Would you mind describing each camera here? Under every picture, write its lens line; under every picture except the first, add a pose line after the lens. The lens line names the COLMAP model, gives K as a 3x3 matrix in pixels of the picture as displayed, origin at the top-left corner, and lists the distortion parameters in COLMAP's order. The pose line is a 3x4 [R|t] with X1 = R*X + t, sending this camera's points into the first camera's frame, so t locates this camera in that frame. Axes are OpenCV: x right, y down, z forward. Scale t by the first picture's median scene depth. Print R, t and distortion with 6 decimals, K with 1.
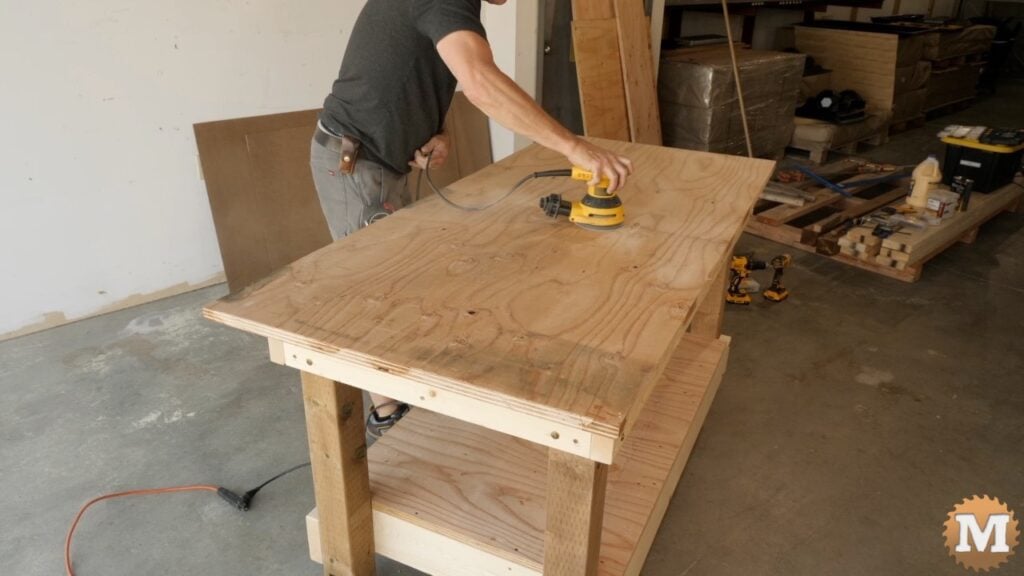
lens RADIAL K [[730.0, 0, 512.0], [0, 730.0, 288.0], [0, 0, 1]] dist [-0.020274, -0.000130]
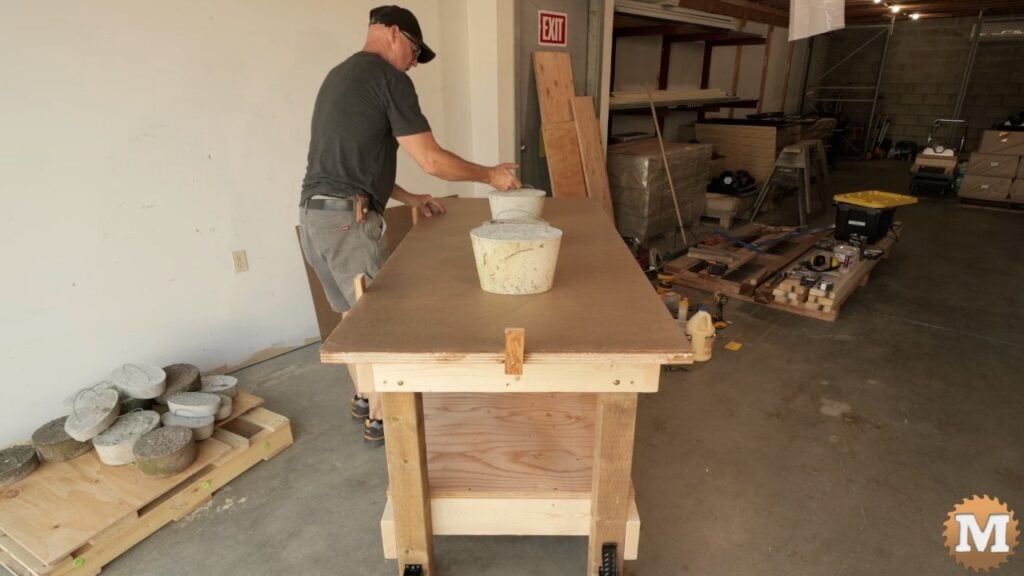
lens RADIAL K [[550.7, 0, 511.4], [0, 550.7, 301.1], [0, 0, 1]] dist [-0.018604, -0.000187]
pose [[0.994759, -0.061457, 0.081719, -0.059346], [0.065377, 0.996791, -0.046191, -0.030390], [-0.078618, 0.051291, 0.995584, 0.097613]]
